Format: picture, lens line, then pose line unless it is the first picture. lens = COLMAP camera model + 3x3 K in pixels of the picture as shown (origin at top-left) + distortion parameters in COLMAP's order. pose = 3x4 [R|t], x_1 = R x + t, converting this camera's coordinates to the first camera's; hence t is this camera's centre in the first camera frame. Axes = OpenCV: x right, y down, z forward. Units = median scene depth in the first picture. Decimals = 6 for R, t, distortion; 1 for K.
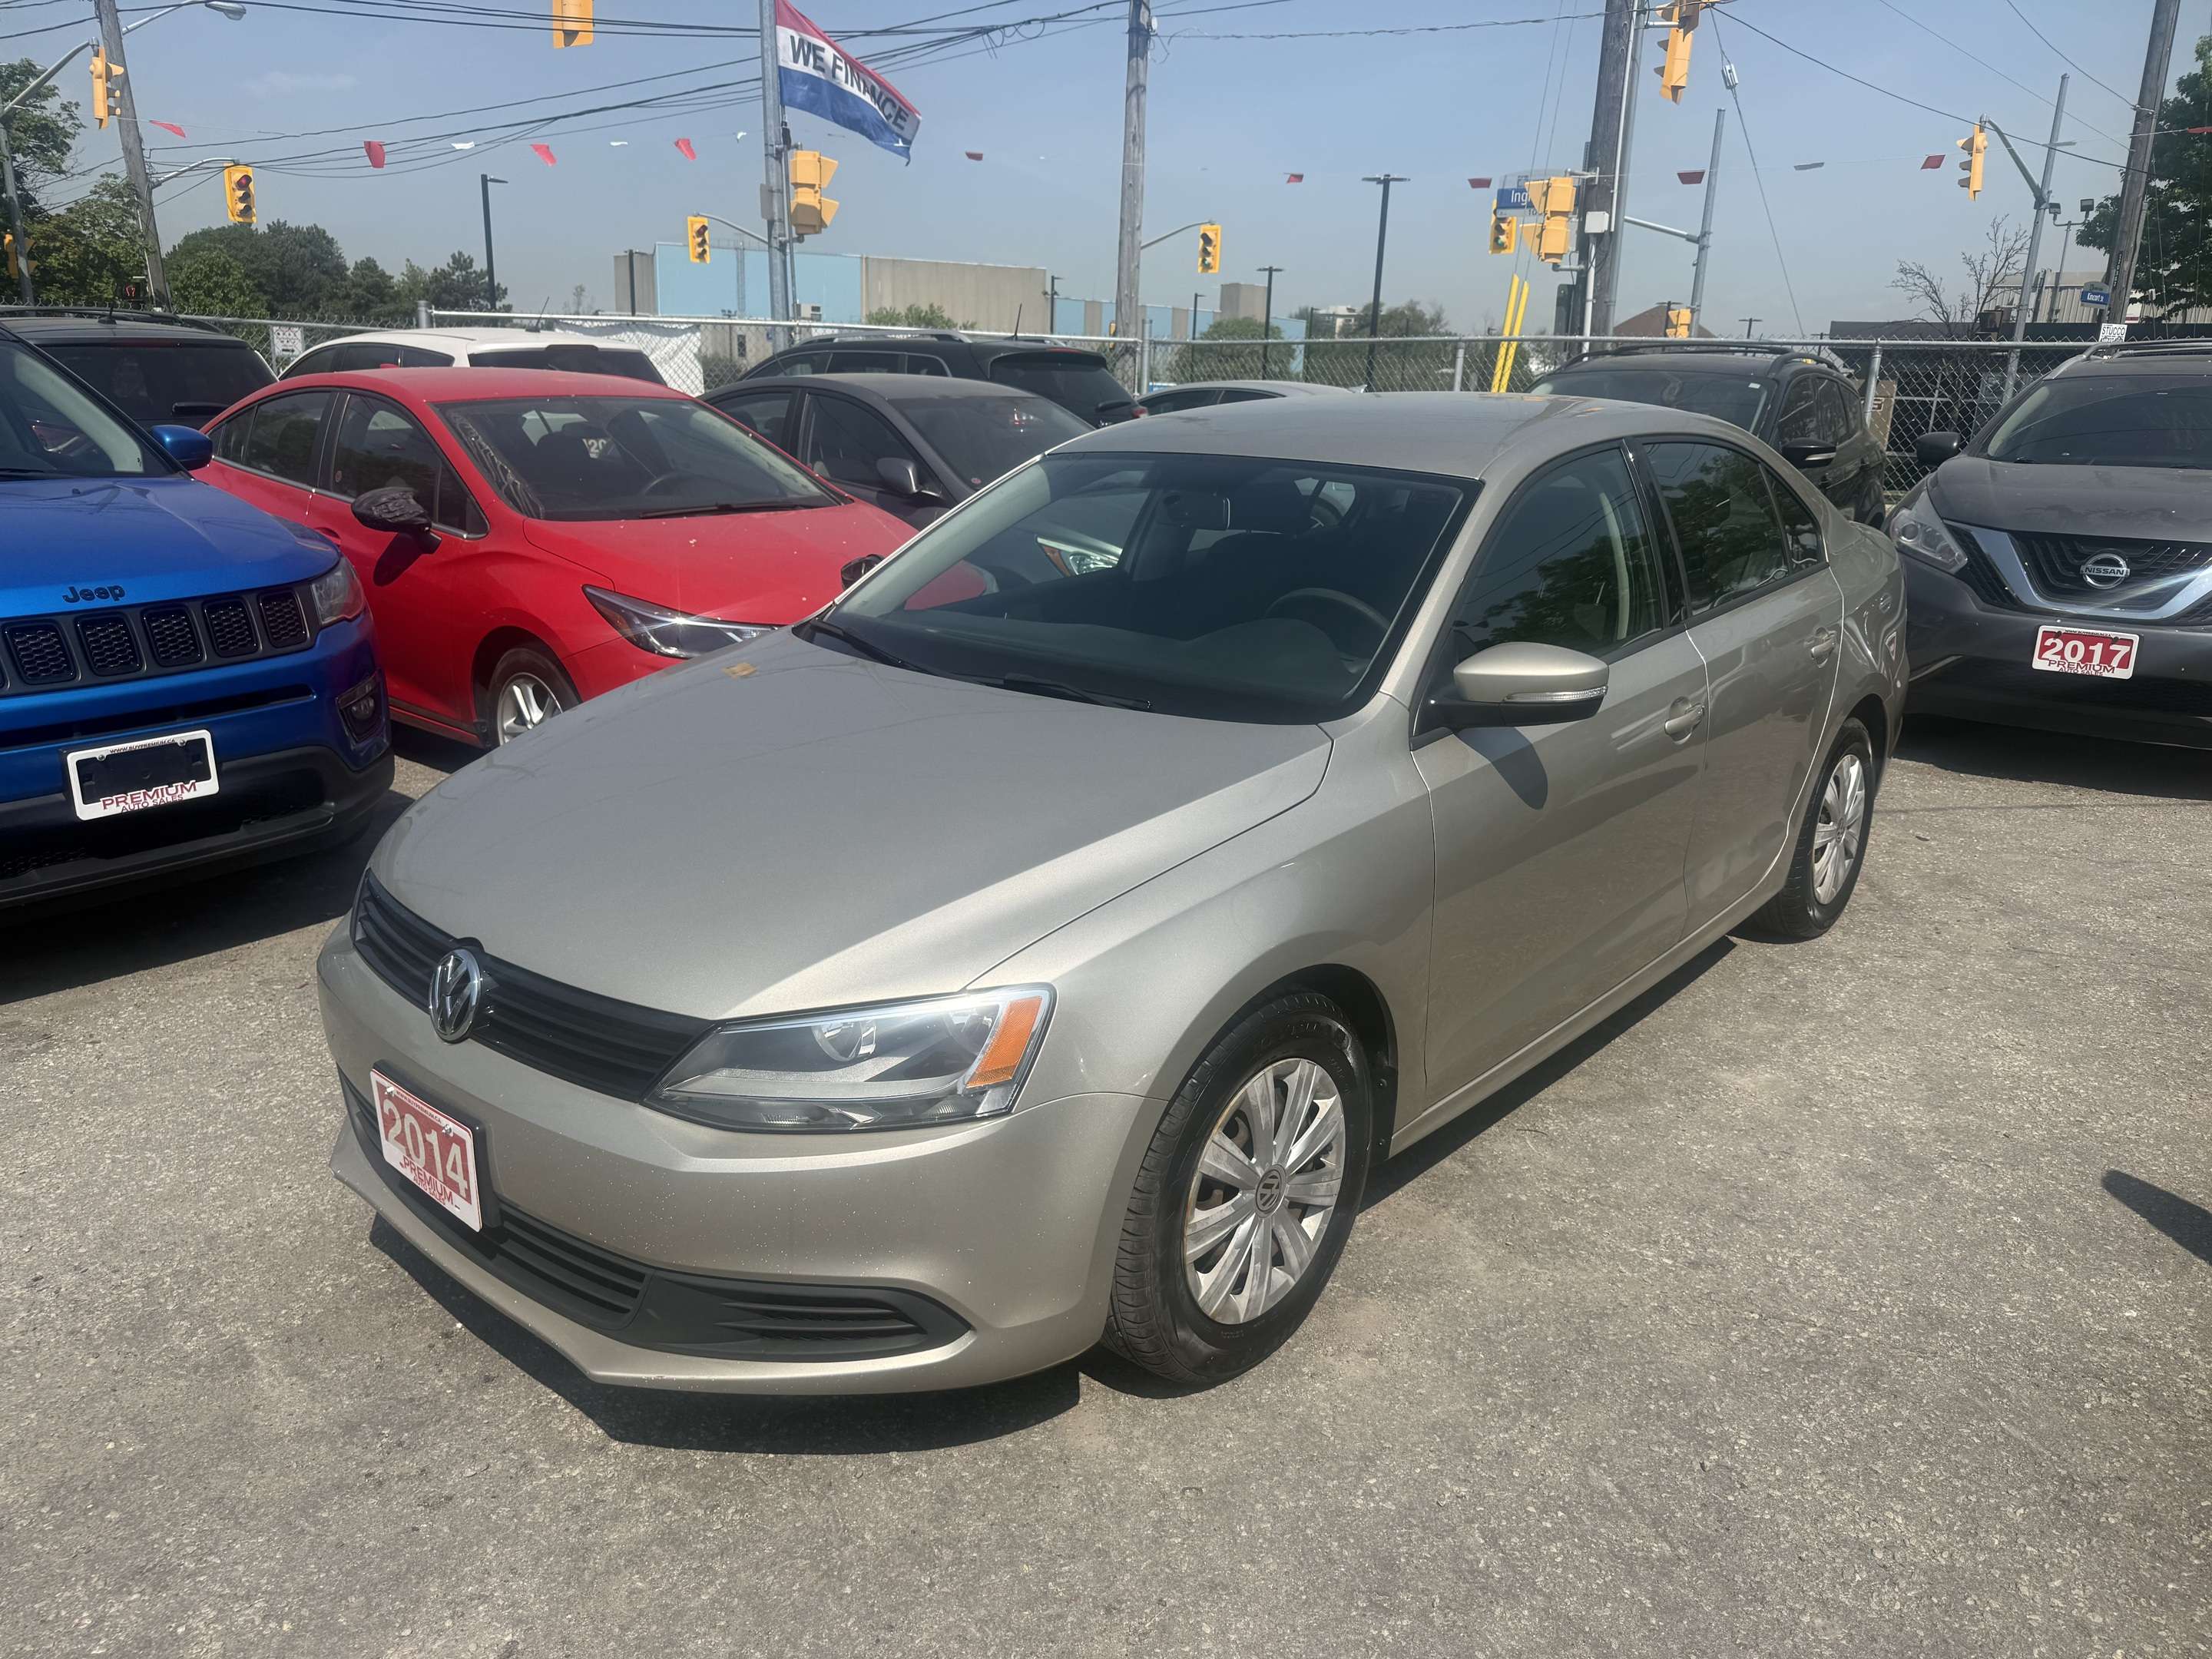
lens RADIAL K [[1602.3, 0, 1106.0], [0, 1602.3, 829.5], [0, 0, 1]] dist [-0.015342, -0.004884]
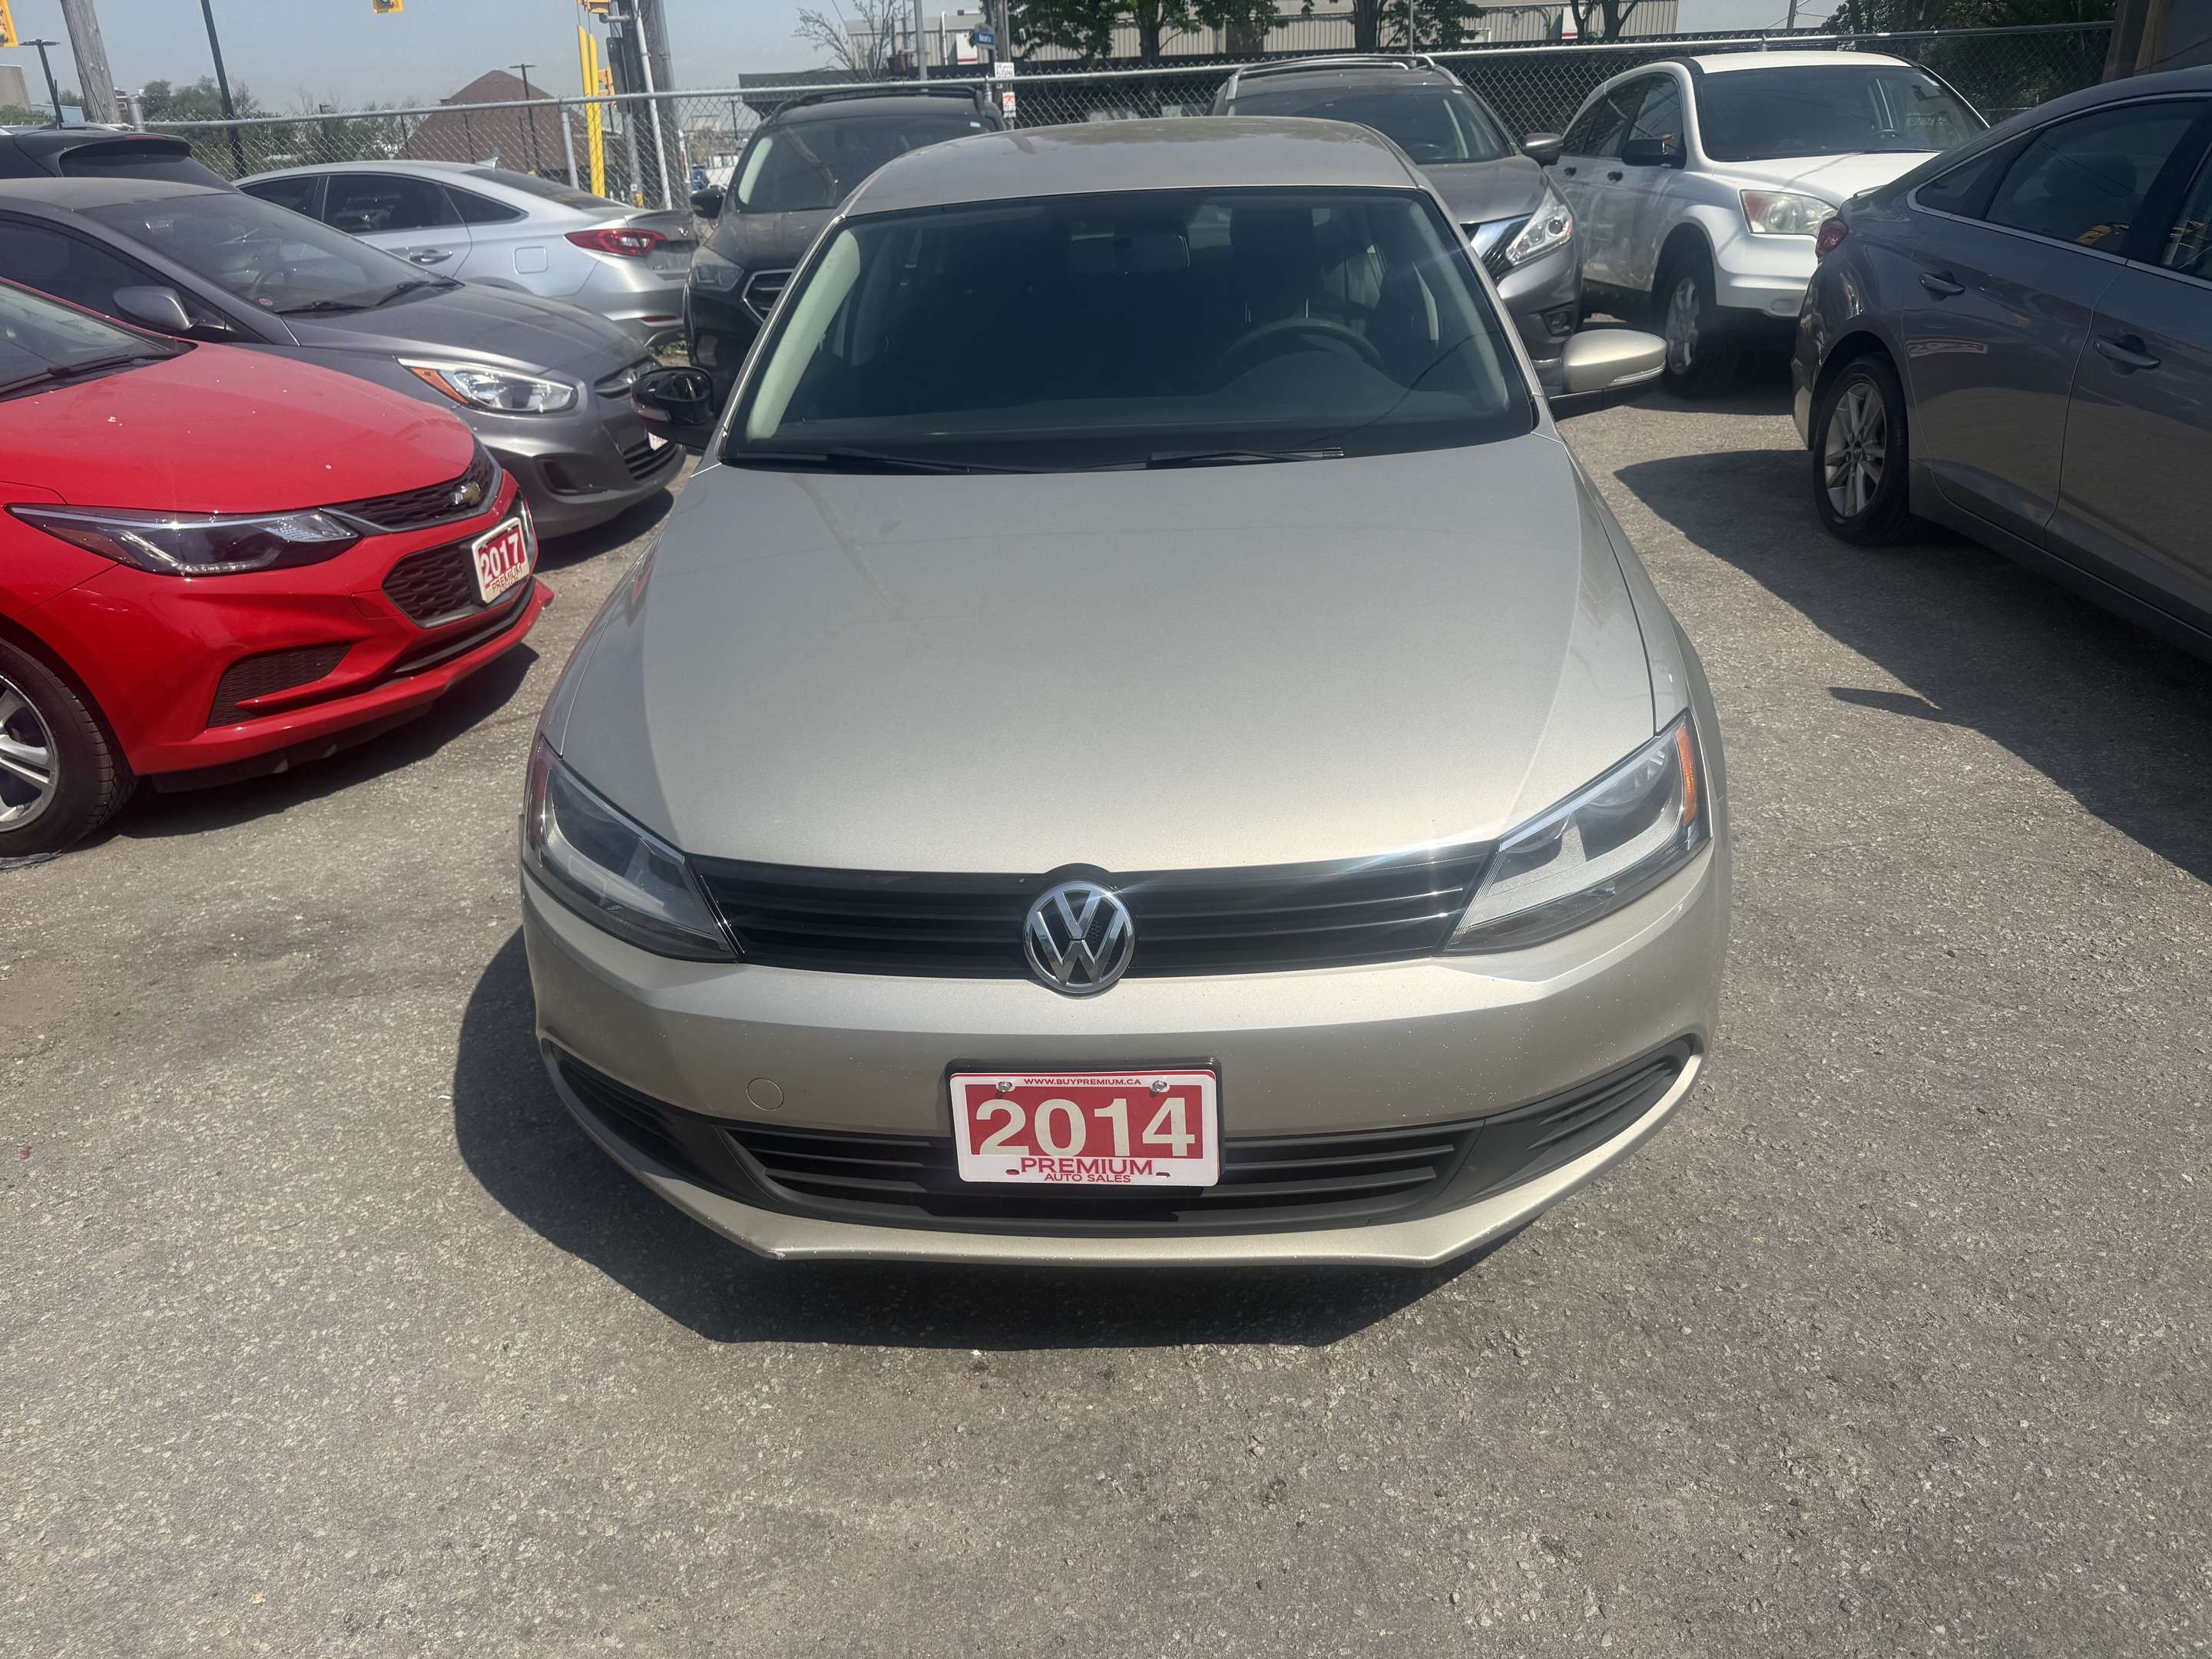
lens RADIAL K [[1593.3, 0, 1105.8], [0, 1593.3, 784.1], [0, 0, 1]] dist [-0.005776, 0.000363]
pose [[0.776485, -0.287415, 0.560770, -0.143094], [0.226353, 0.957745, 0.177452, -0.018864], [-0.588077, -0.010857, 0.808732, 0.060975]]
